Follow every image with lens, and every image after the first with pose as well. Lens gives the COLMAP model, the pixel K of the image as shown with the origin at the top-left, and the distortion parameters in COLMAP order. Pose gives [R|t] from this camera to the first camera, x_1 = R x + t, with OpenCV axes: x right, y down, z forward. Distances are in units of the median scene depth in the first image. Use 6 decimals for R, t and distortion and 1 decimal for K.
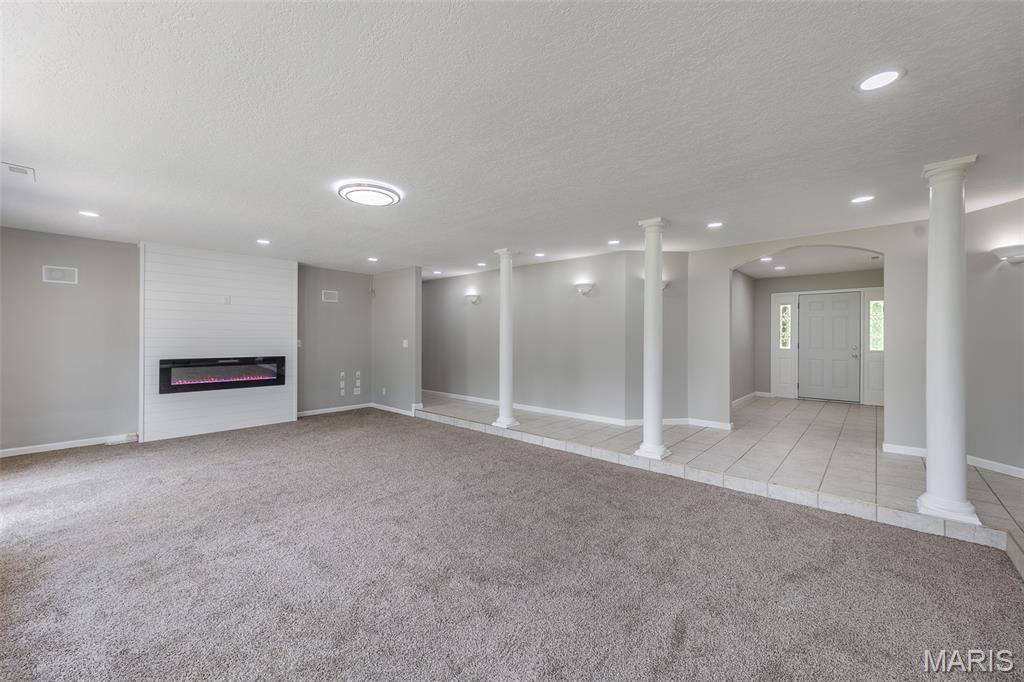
lens RADIAL K [[405.1, 0, 492.8], [0, 405.1, 328.1], [0, 0, 1]] dist [0.006645, -0.000390]
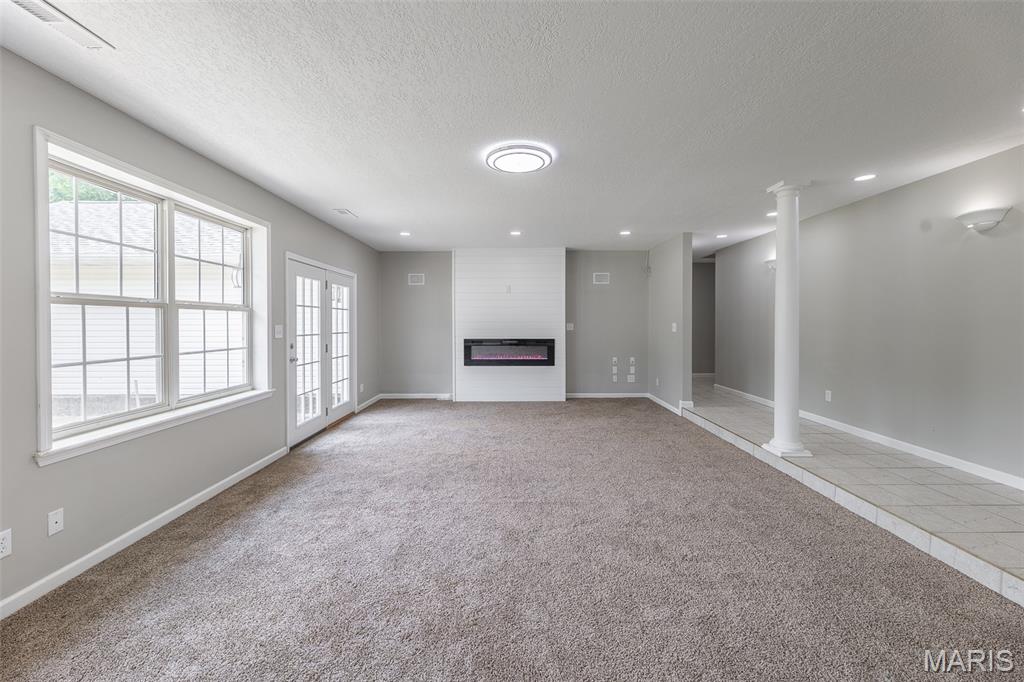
lens RADIAL K [[405.1, 0, 505.4], [0, 405.1, 324.4], [0, 0, 1]] dist [0.006645, -0.000390]
pose [[0.687133, -0.001161, -0.726531, 0.191917], [0.022906, 0.999536, 0.020067, 0.009038], [0.726171, -0.030430, 0.686841, 0.215525]]
